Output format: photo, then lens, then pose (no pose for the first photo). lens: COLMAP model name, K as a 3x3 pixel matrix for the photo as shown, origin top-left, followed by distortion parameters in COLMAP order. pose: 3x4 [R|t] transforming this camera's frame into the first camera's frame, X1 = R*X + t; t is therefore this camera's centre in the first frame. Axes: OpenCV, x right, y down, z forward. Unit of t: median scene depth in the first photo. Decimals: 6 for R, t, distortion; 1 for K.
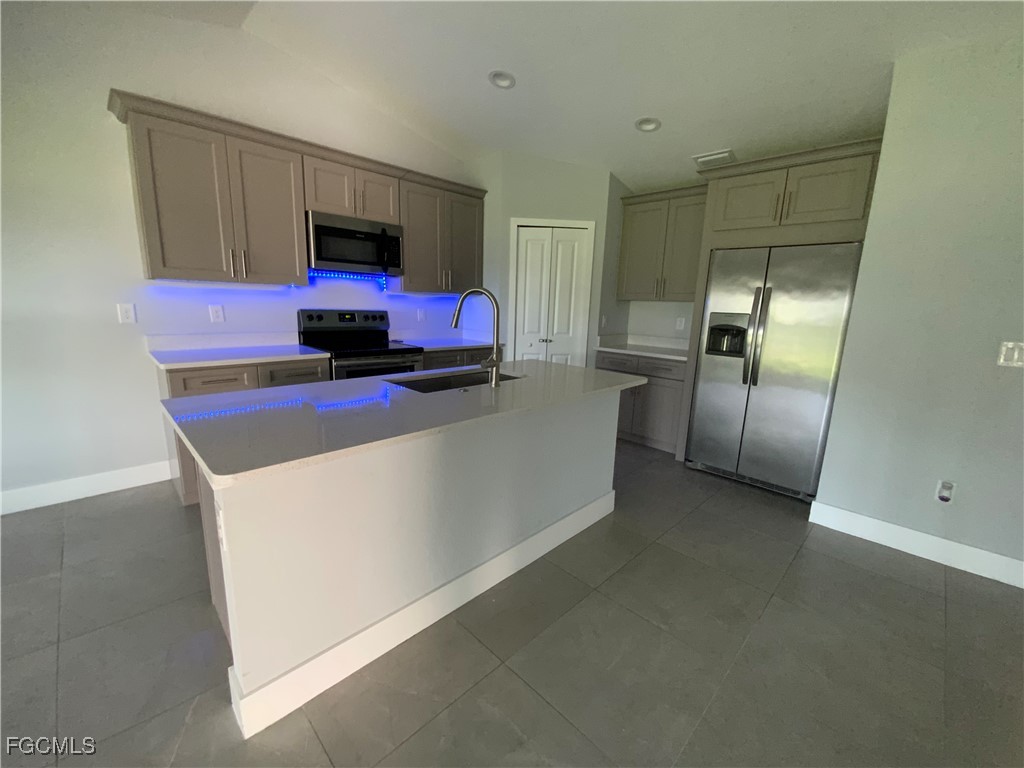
lens RADIAL K [[419.2, 0, 511.7], [0, 419.2, 388.5], [0, 0, 1]] dist [0.000677, -0.000246]
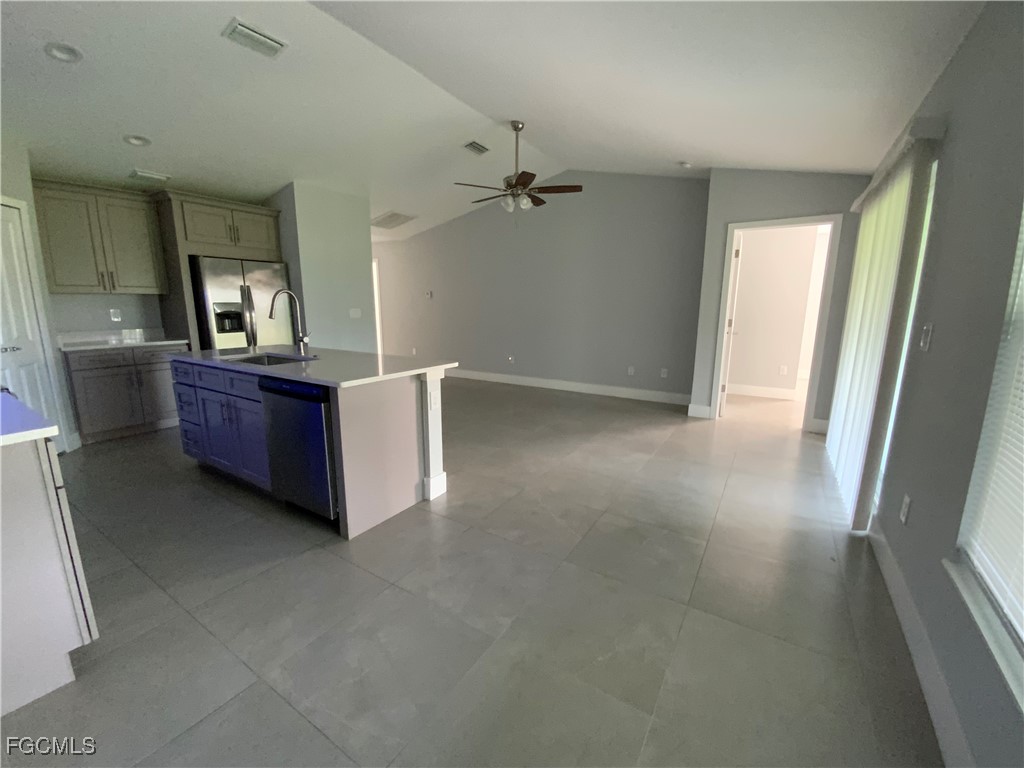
lens RADIAL K [[419.2, 0, 512.2], [0, 419.2, 383.2], [0, 0, 1]] dist [0.000677, -0.000246]
pose [[-0.190440, -0.208821, 0.959232, -0.893393], [0.196518, 0.949227, 0.245658, -0.064791], [-0.961828, 0.235290, -0.139734, 0.268042]]
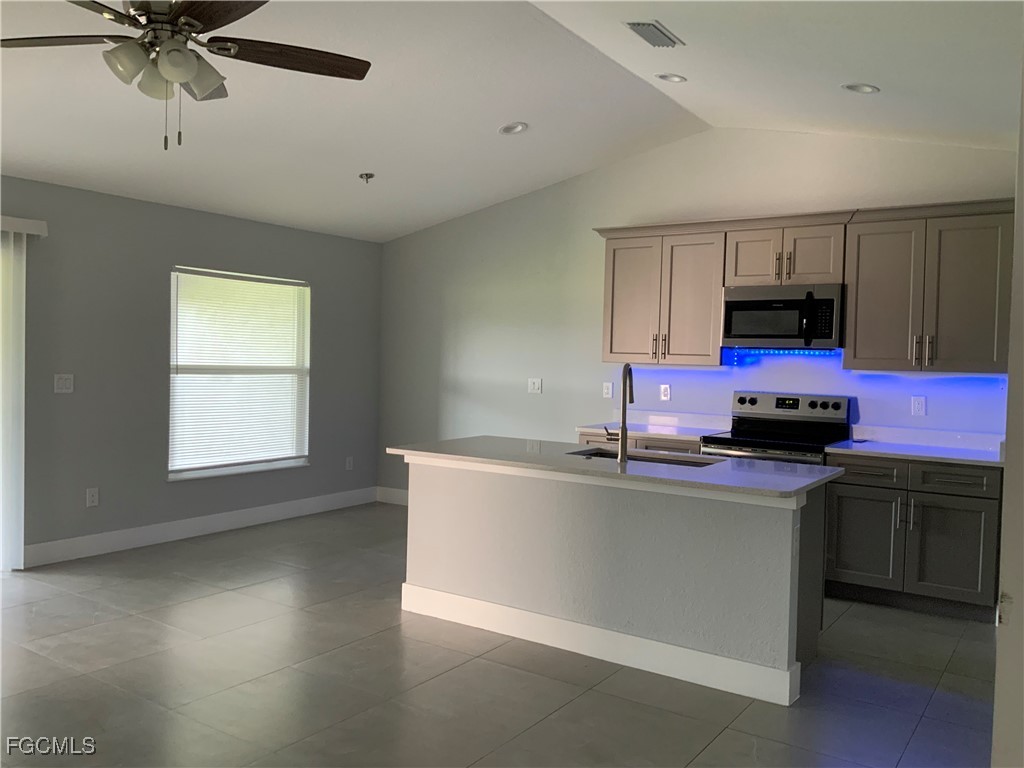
lens RADIAL K [[856.4, 0, 511.9], [0, 856.4, 386.5], [0, 0, 1]] dist [-0.012655, -0.004743]
pose [[0.189460, 0.005354, -0.981874, 1.145215], [-0.218572, 0.975124, -0.036858, -0.028811], [0.957252, 0.221593, 0.185918, 0.208566]]
